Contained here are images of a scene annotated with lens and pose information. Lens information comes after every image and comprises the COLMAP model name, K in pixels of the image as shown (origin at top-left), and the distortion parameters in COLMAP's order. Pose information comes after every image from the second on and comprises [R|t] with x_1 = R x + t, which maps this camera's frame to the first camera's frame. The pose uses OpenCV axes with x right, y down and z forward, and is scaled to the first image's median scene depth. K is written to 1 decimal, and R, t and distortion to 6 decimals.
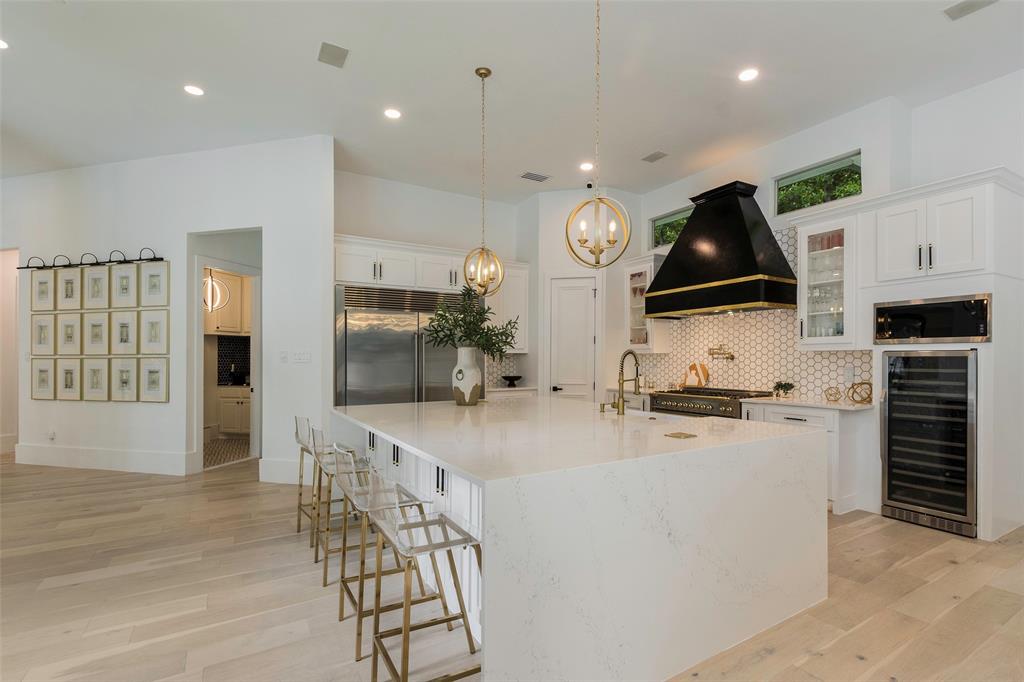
lens RADIAL K [[471.0, 0, 522.8], [0, 471.0, 361.4], [0, 0, 1]] dist [0.007058, -0.000033]
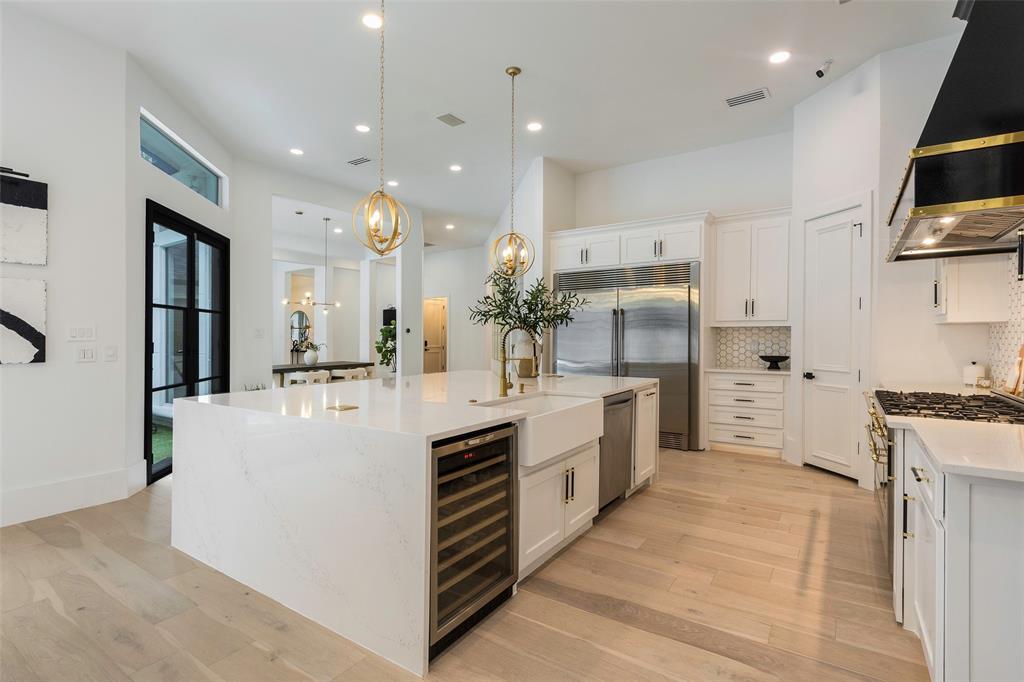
lens RADIAL K [[466.8, 0, 519.1], [0, 466.8, 339.5], [0, 0, 1]] dist [0.000508, -0.000922]
pose [[0.417411, 0.008776, -0.908675, 0.638384], [-0.002471, 0.999961, 0.008523, -0.001509], [0.908714, -0.001312, 0.417417, 0.383127]]
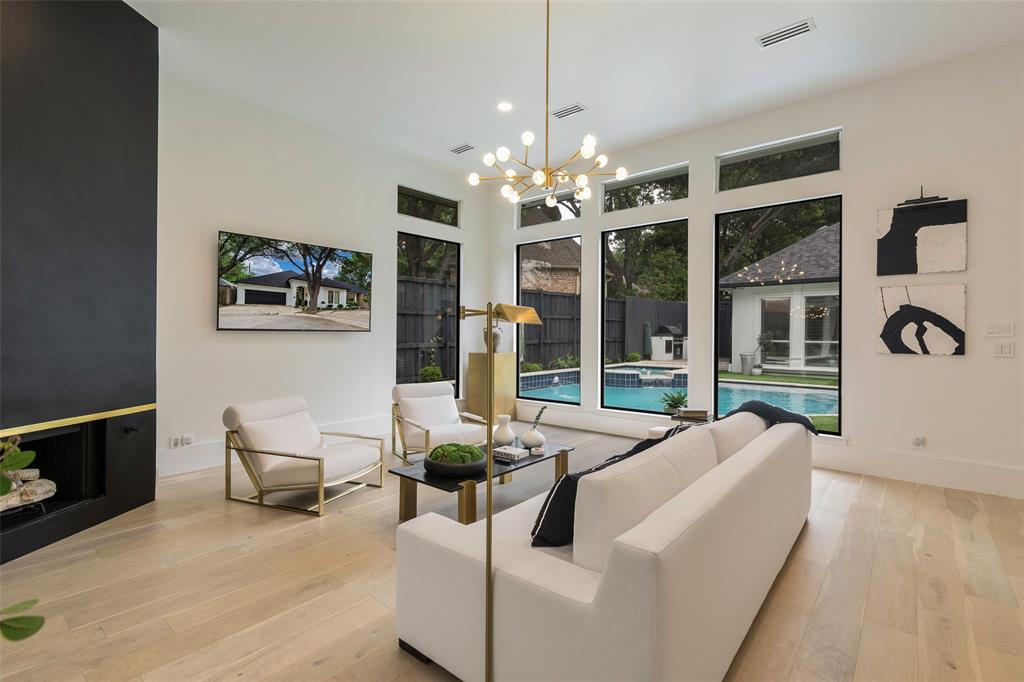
lens RADIAL K [[483.5, 0, 513.7], [0, 483.5, 329.7], [0, 0, 1]] dist [0.001086, -0.000108]
pose [[-0.951527, 0.002900, -0.307551, 0.686606], [0.003054, 0.999995, -0.000020, -0.004808], [0.307549, -0.000958, -0.951532, 0.540985]]
